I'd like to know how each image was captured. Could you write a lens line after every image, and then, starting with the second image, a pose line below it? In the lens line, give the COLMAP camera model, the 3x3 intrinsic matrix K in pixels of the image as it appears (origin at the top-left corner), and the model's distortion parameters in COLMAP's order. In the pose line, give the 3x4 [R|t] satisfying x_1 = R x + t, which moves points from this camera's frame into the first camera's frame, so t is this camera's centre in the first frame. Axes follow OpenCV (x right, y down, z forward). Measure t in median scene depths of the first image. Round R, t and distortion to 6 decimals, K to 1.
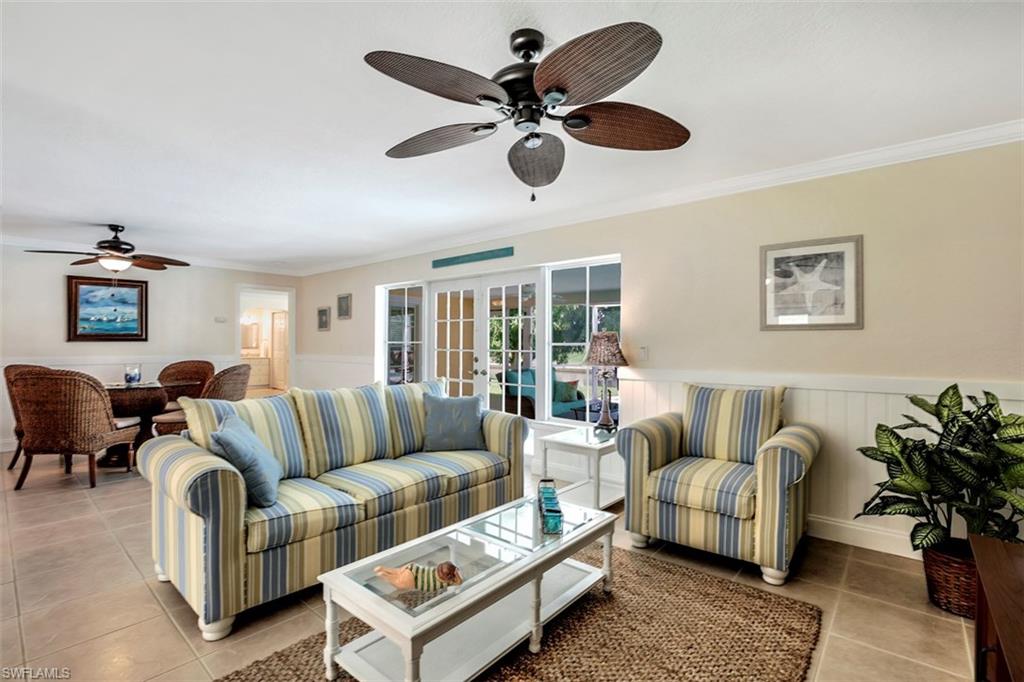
lens RADIAL K [[470.2, 0, 515.3], [0, 470.2, 339.8], [0, 0, 1]] dist [-0.032494, 0.003377]
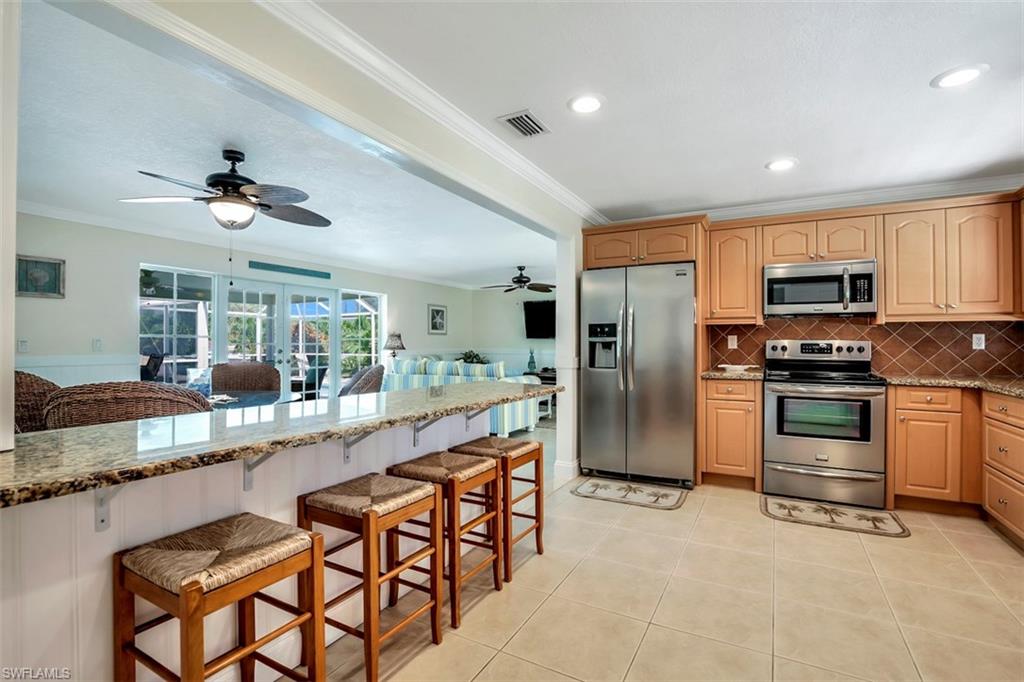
lens RADIAL K [[470.2, 0, 512.4], [0, 470.2, 344.0], [0, 0, 1]] dist [-0.032494, 0.003377]
pose [[-0.196025, -0.002577, 0.980596, -1.311463], [-0.007170, 0.999974, 0.001194, 0.014766], [-0.980573, -0.006797, -0.196038, 0.614357]]
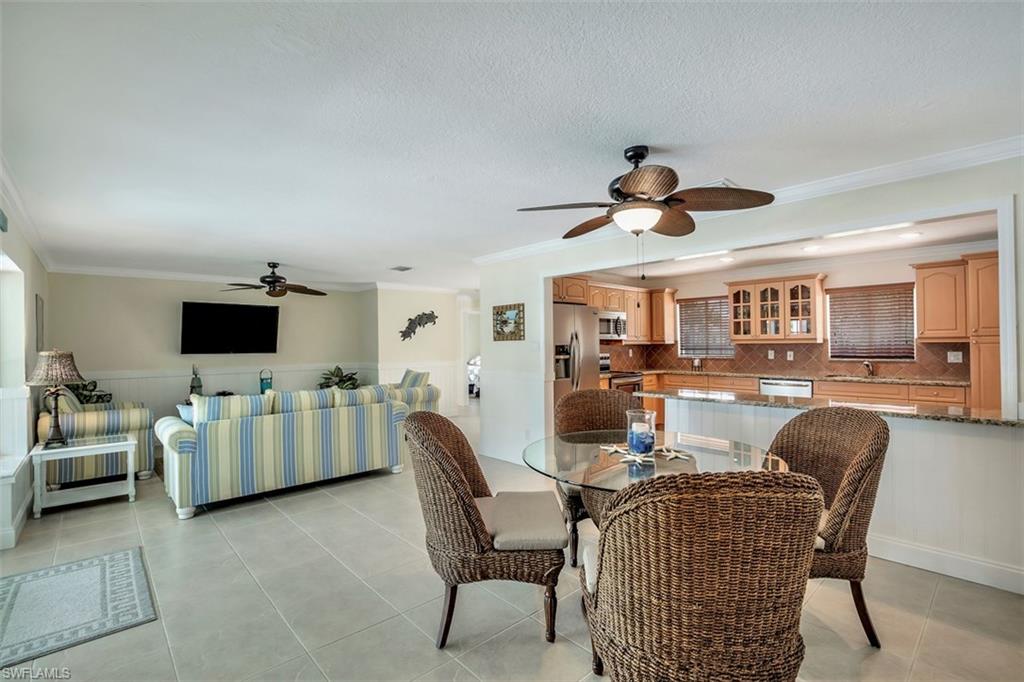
lens RADIAL K [[470.2, 0, 519.0], [0, 470.2, 339.7], [0, 0, 1]] dist [-0.032494, 0.003377]
pose [[-0.993138, 0.010598, 0.116471, -0.659591], [0.009049, 0.999864, -0.013822, -0.015284], [-0.116601, -0.012673, -0.993098, 1.295183]]
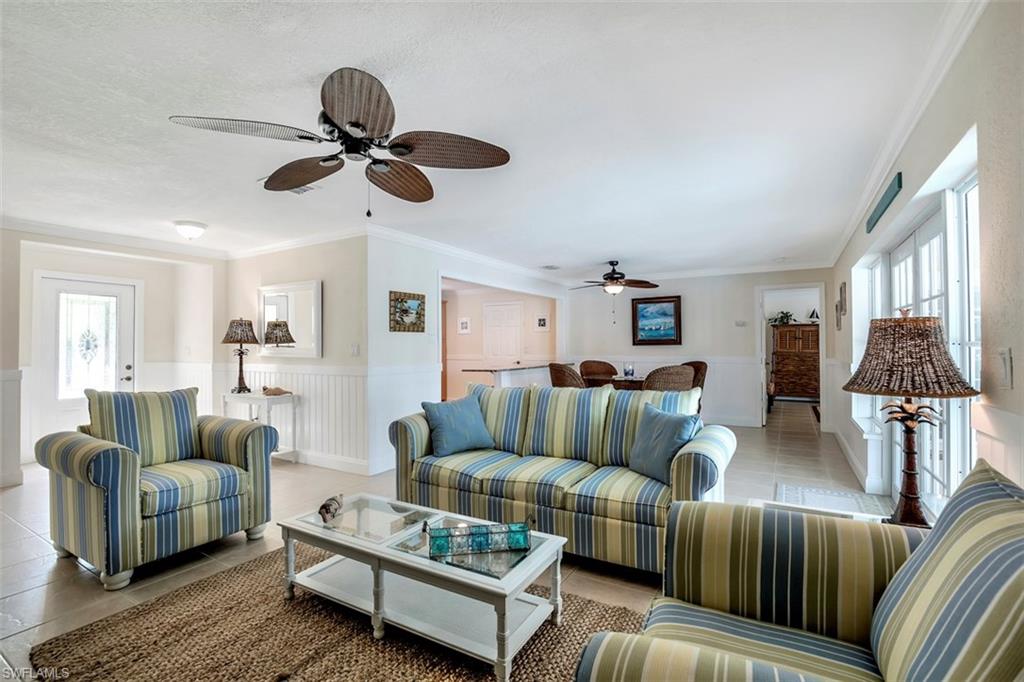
lens RADIAL K [[470.2, 0, 511.8], [0, 470.2, 340.9], [0, 0, 1]] dist [-0.032494, 0.003377]
pose [[0.166971, -0.014633, -0.985853, 0.381382], [0.012932, 0.999836, -0.012651, 0.003421], [0.985877, -0.010637, 0.167133, 0.375462]]
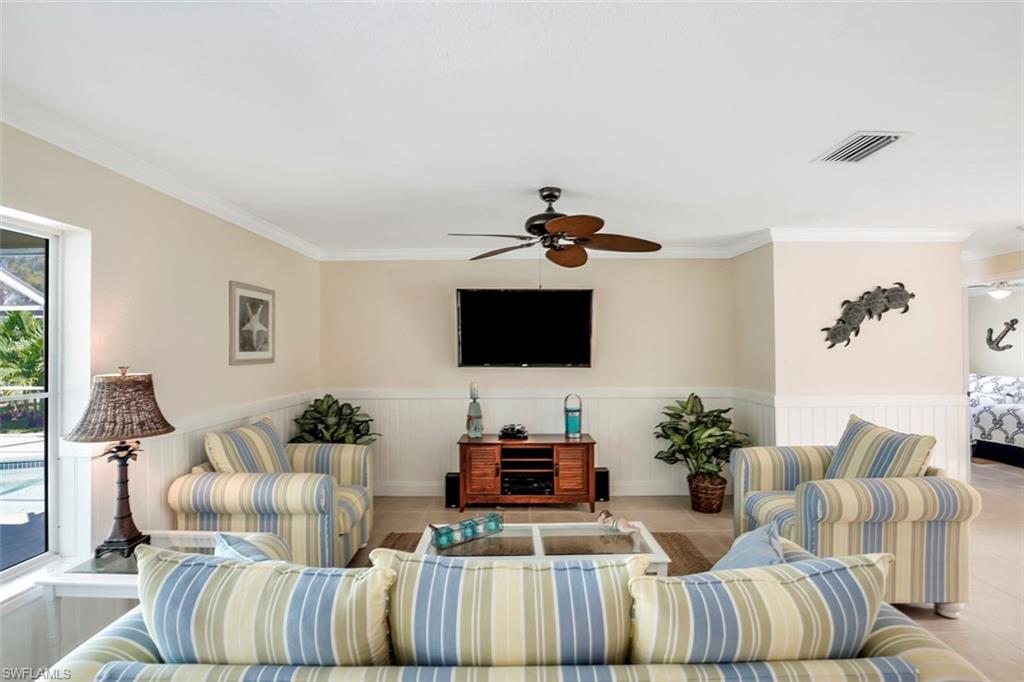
lens RADIAL K [[470.2, 0, 511.9], [0, 470.2, 340.1], [0, 0, 1]] dist [-0.032494, 0.003377]
pose [[-0.636356, 0.014605, 0.771257, -0.358106], [-0.001920, 0.999788, -0.020517, -0.032738], [-0.771393, -0.014537, -0.636193, 0.680398]]
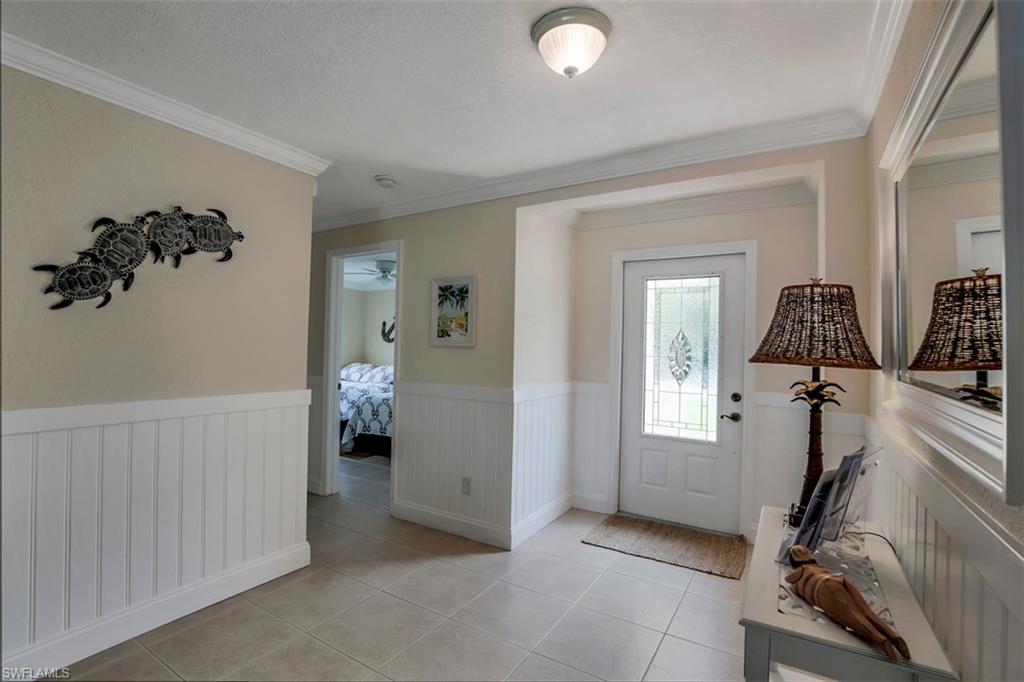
lens RADIAL K [[470.2, 0, 509.5], [0, 470.2, 340.5], [0, 0, 1]] dist [-0.032494, 0.003377]
pose [[-0.989057, -0.026547, -0.145127, -0.398970], [-0.023532, 0.999471, -0.022448, -0.013689], [0.145646, -0.018787, -0.989158, 0.249526]]
